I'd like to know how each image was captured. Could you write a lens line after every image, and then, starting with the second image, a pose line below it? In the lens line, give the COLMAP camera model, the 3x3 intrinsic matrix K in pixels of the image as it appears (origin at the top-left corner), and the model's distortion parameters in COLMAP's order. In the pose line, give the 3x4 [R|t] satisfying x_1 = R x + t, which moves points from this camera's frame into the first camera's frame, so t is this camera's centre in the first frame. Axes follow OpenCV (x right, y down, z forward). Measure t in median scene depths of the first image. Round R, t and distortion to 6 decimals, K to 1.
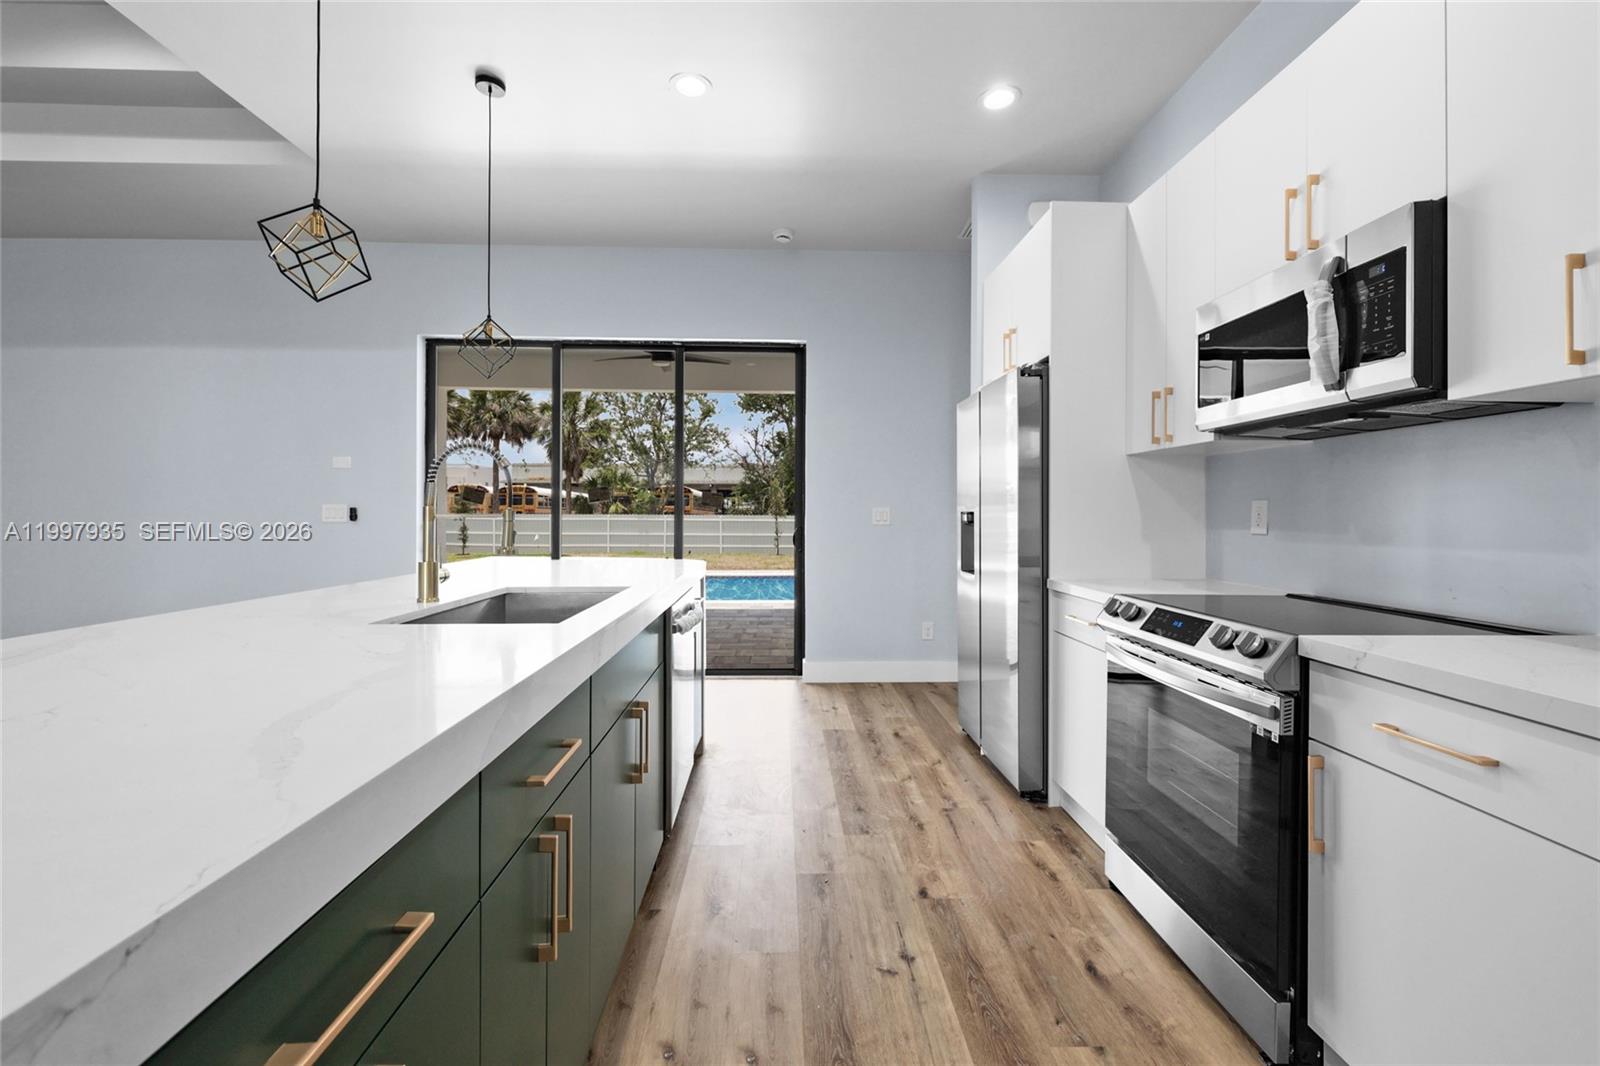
lens RADIAL K [[678.5, 0, 802.3], [0, 678.5, 521.6], [0, 0, 1]] dist [-0.015608, -0.000021]
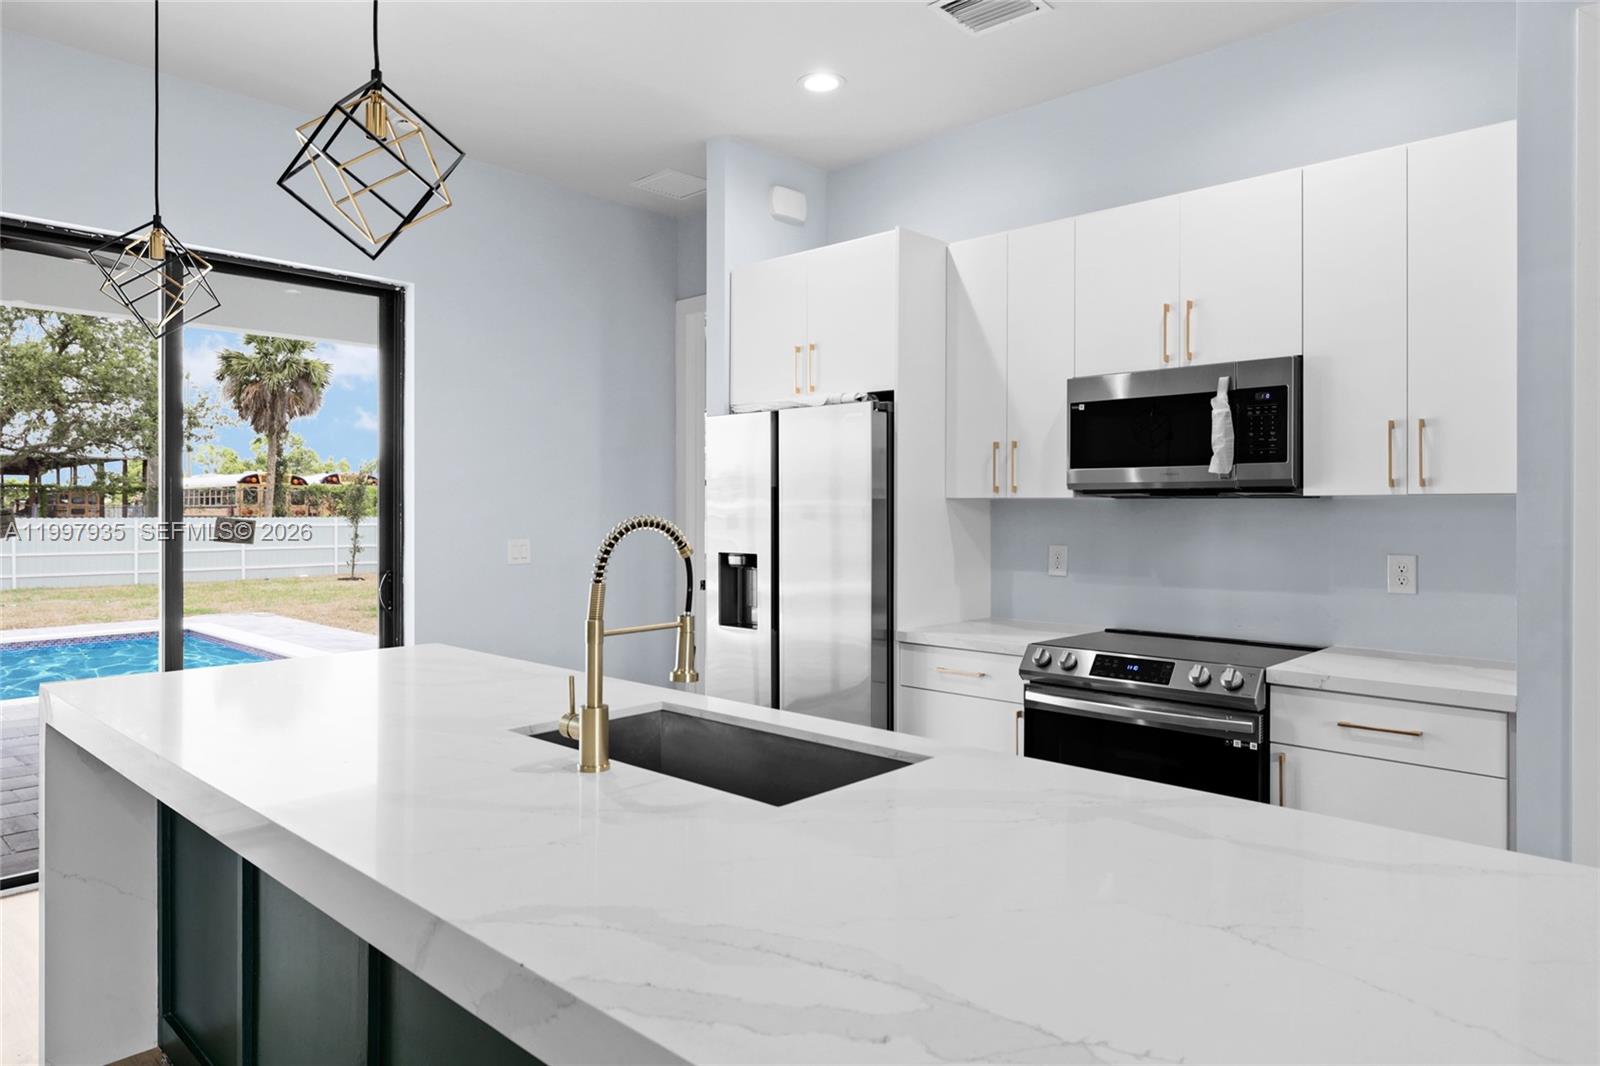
lens RADIAL K [[1005.3, 0, 798.1], [0, 1005.3, 512.5], [0, 0, 1]] dist [0.000196, -0.001576]
pose [[0.716693, -0.004885, 0.697372, -0.756078], [0.008316, 0.999964, -0.001542, -0.083630], [-0.697339, 0.006905, 0.716708, 0.109782]]
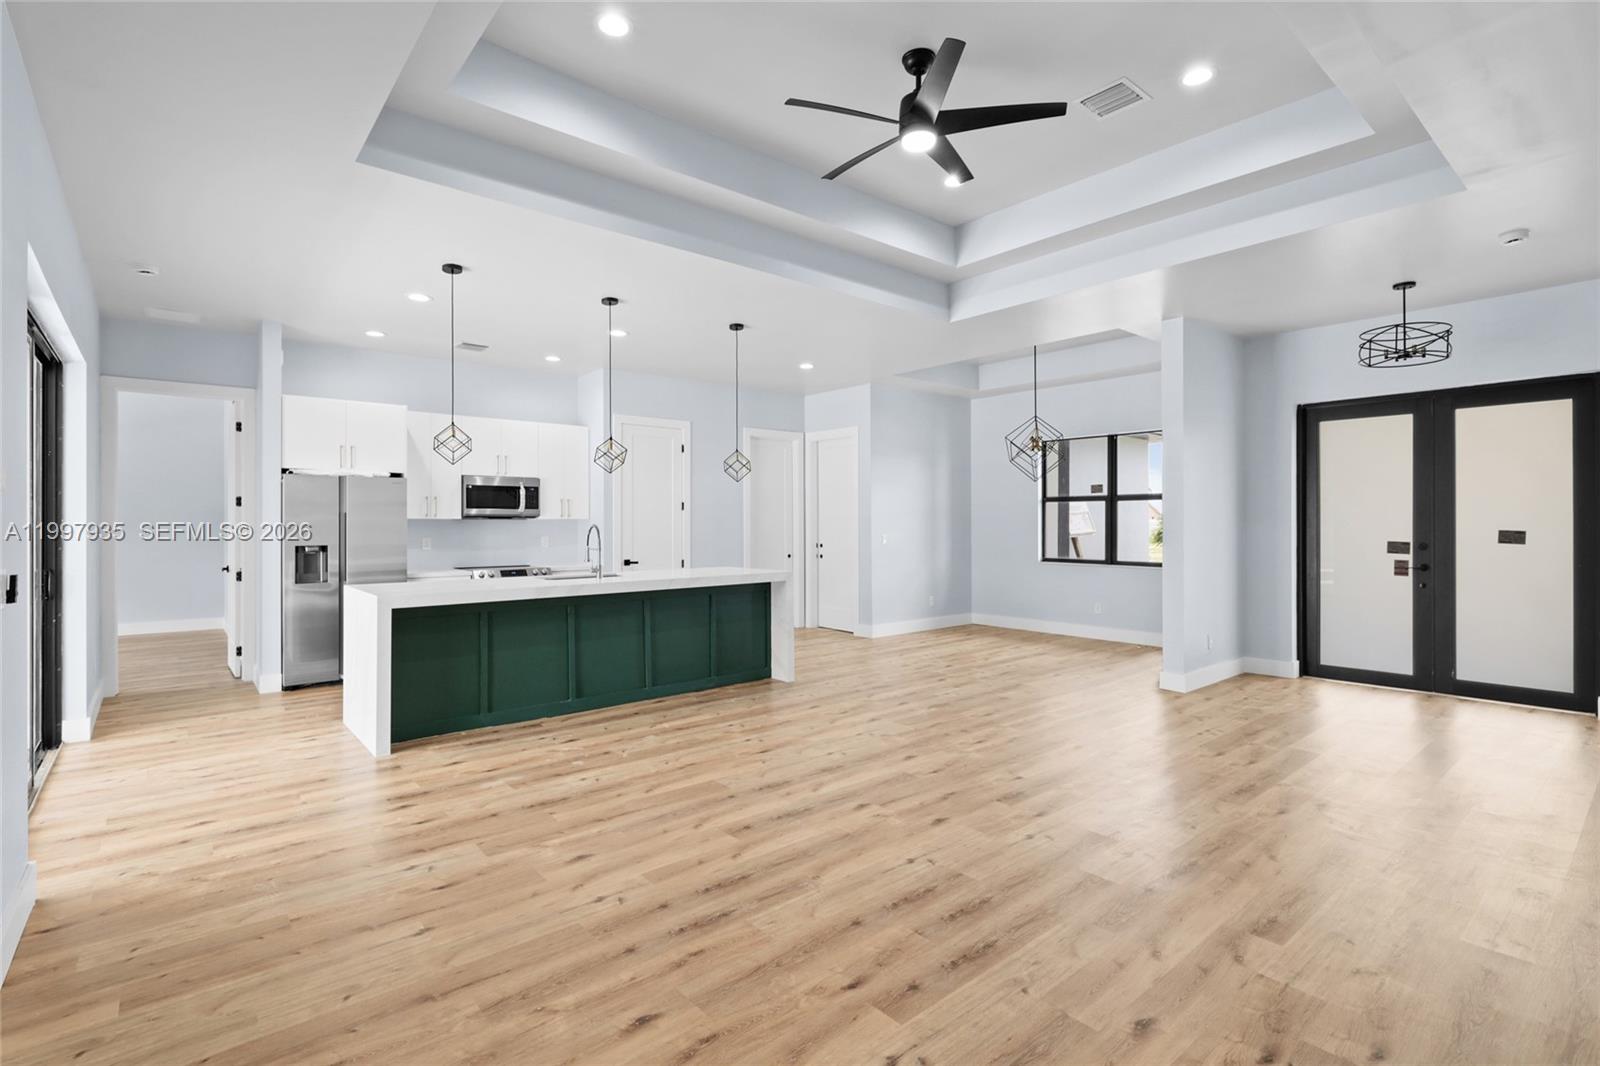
lens RADIAL K [[745.6, 0, 800.0], [0, 745.6, 533.0], [0, 0, 1]] dist [0.004280, 0.000027]
pose [[-0.618626, -0.011515, 0.785601, -2.569907], [0.007985, 0.999749, 0.020942, -0.098558], [-0.785645, 0.019228, -0.618378, 1.625387]]
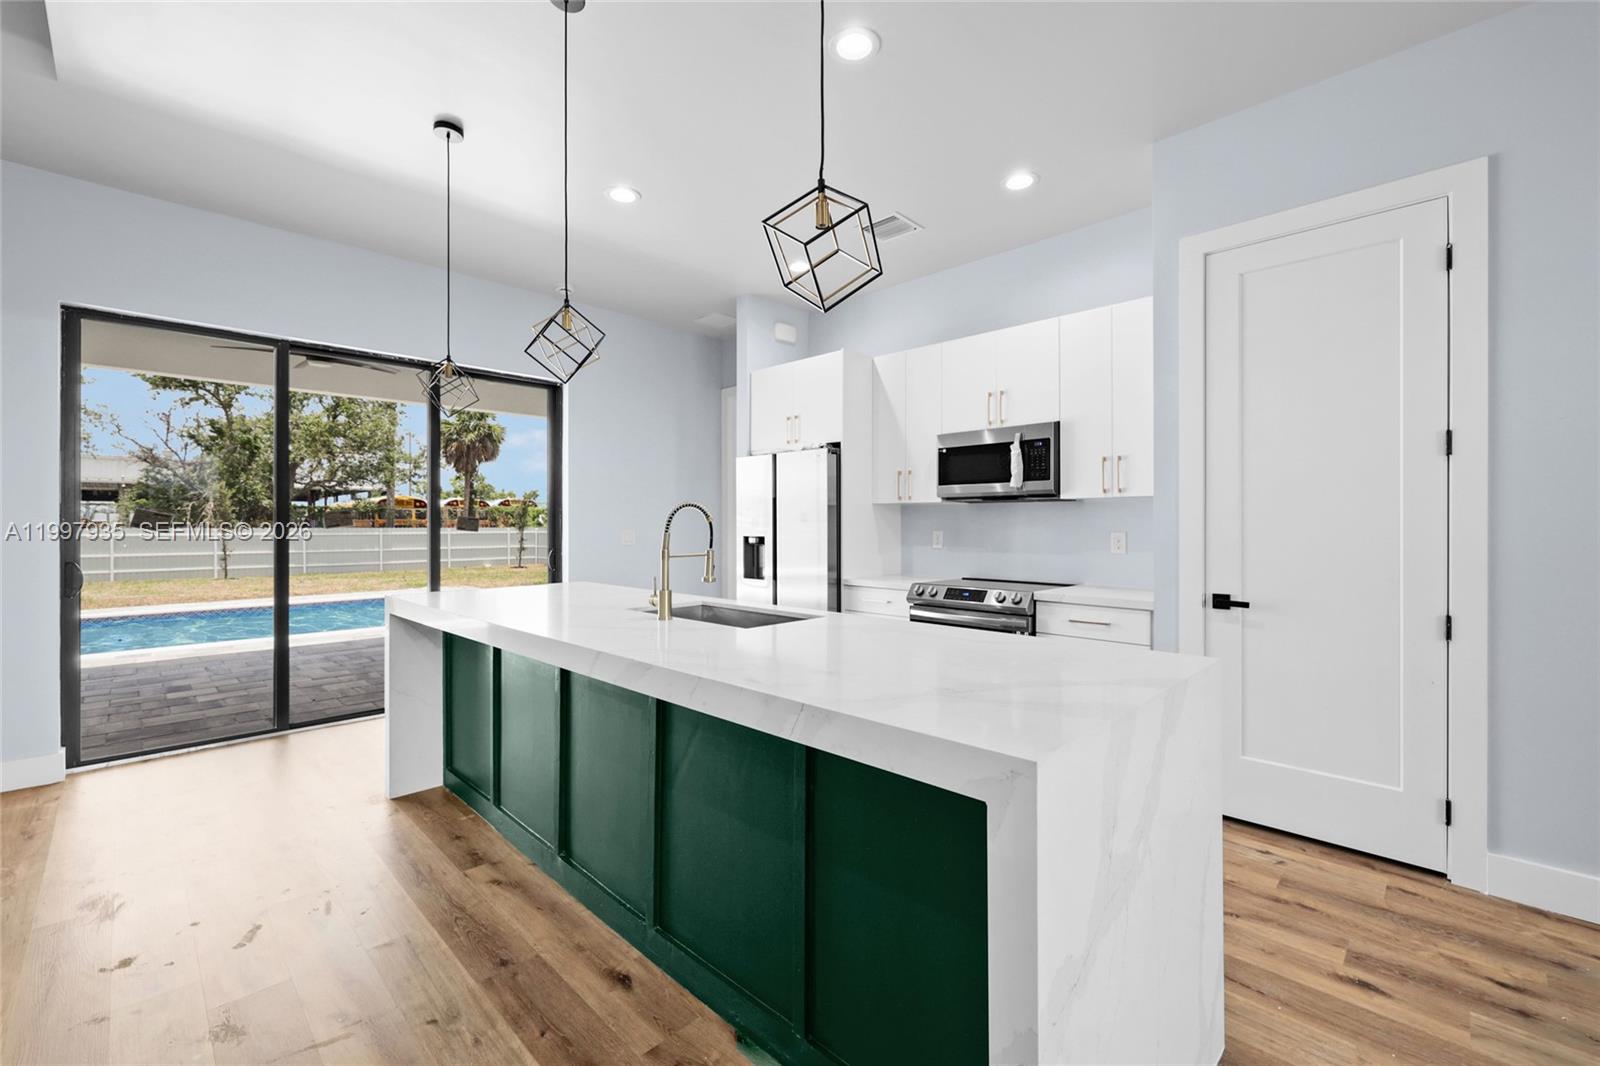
lens RADIAL K [[680.2, 0, 800.8], [0, 680.2, 529.8], [0, 0, 1]] dist [0.001159, 0.000041]
pose [[0.731406, -0.009806, 0.681872, -0.900352], [0.010396, 0.999941, 0.003228, -0.043455], [-0.681863, 0.004728, 0.731464, -0.147237]]
